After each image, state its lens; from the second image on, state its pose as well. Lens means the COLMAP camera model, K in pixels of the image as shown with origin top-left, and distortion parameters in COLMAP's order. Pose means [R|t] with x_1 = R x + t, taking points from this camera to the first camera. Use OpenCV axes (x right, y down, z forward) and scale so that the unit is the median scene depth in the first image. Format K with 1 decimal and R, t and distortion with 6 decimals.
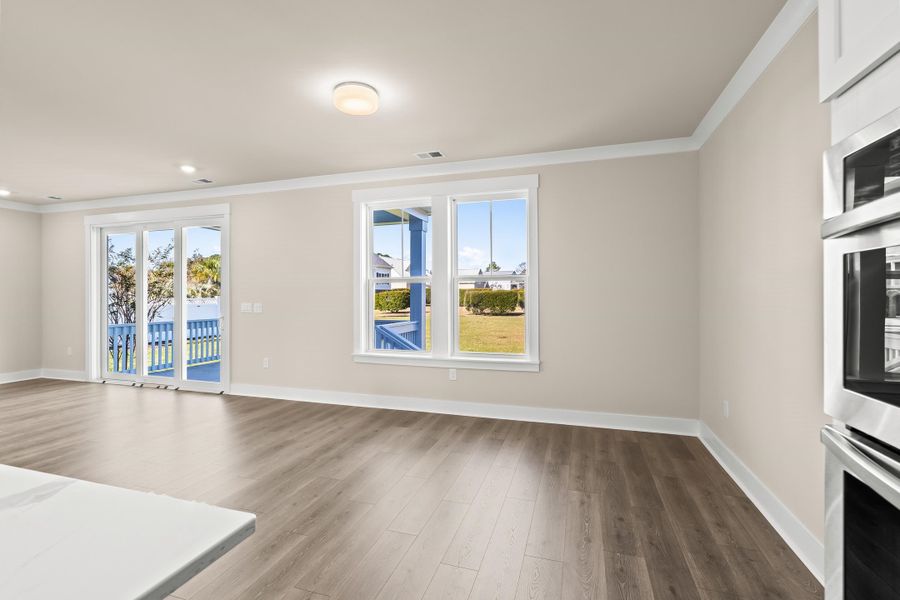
lens RADIAL K [[409.1, 0, 446.5], [0, 409.1, 292.6], [0, 0, 1]] dist [-0.005666, 0.002711]
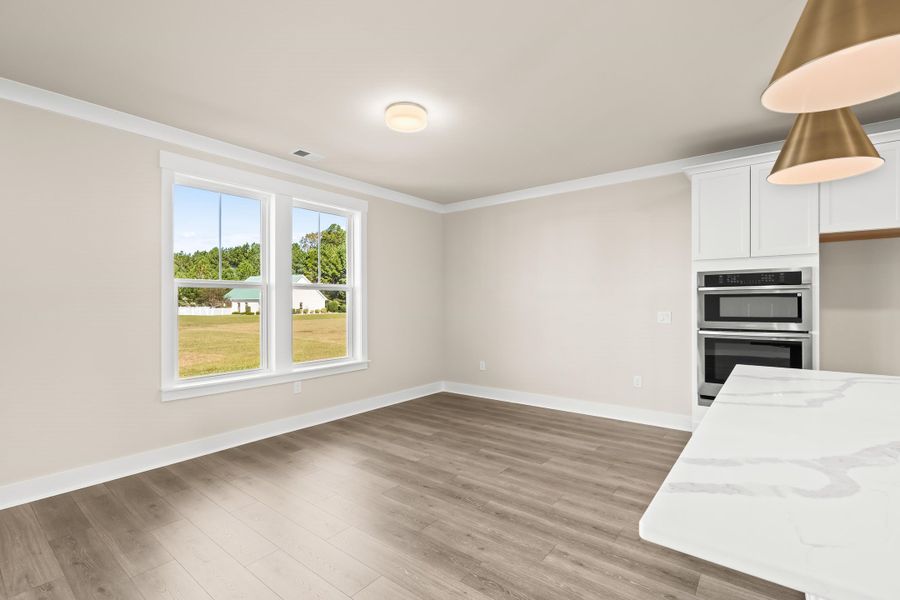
lens RADIAL K [[409.1, 0, 451.4], [0, 409.1, 302.8], [0, 0, 1]] dist [-0.005666, 0.002711]
pose [[0.358123, 0.000374, 0.933674, -0.725088], [-0.002353, 0.999997, 0.000503, 0.001754], [-0.933671, -0.002377, 0.358123, 0.318885]]
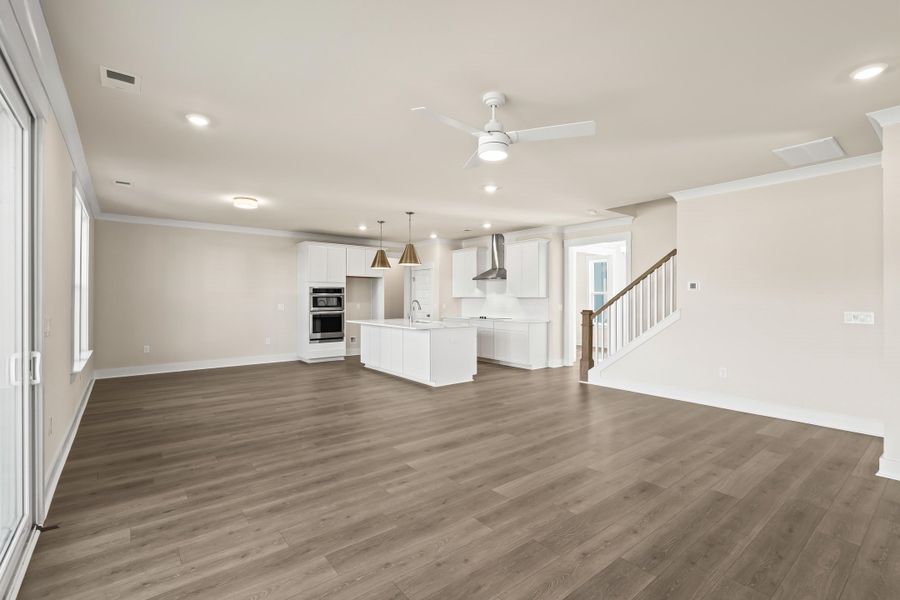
lens RADIAL K [[409.1, 0, 450.3], [0, 409.1, 299.5], [0, 0, 1]] dist [-0.005666, 0.002711]
pose [[-0.831628, -0.000377, 0.555333, -1.344782], [-0.003181, 0.999987, -0.004085, 0.004598], [-0.555324, -0.005163, -0.831618, 1.296549]]
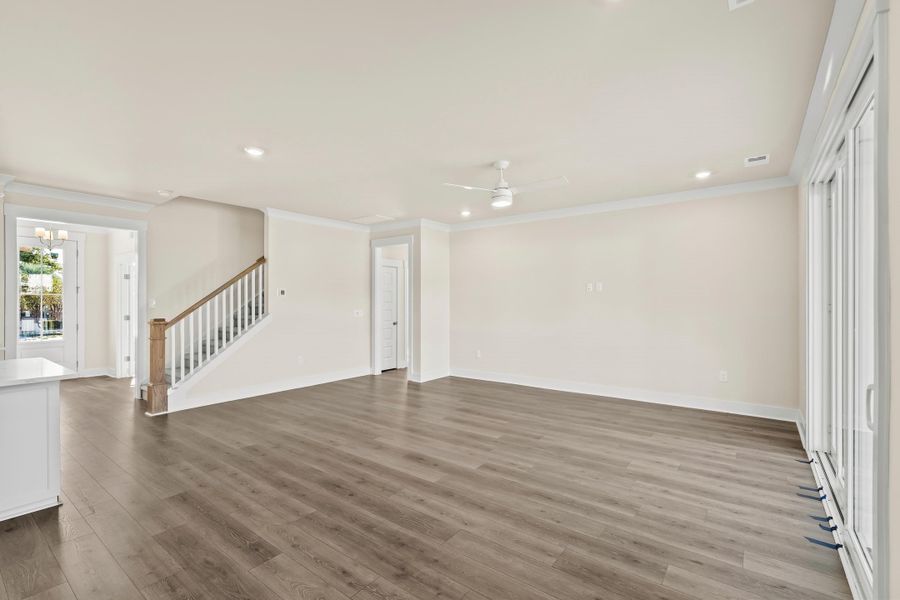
lens RADIAL K [[409.1, 0, 445.0], [0, 409.1, 302.2], [0, 0, 1]] dist [-0.005666, 0.002711]
pose [[-0.337927, 0.003082, -0.941167, -0.215676], [0.010329, 0.999947, -0.000434, -0.001627], [0.941116, -0.009868, -0.337941, 0.945020]]
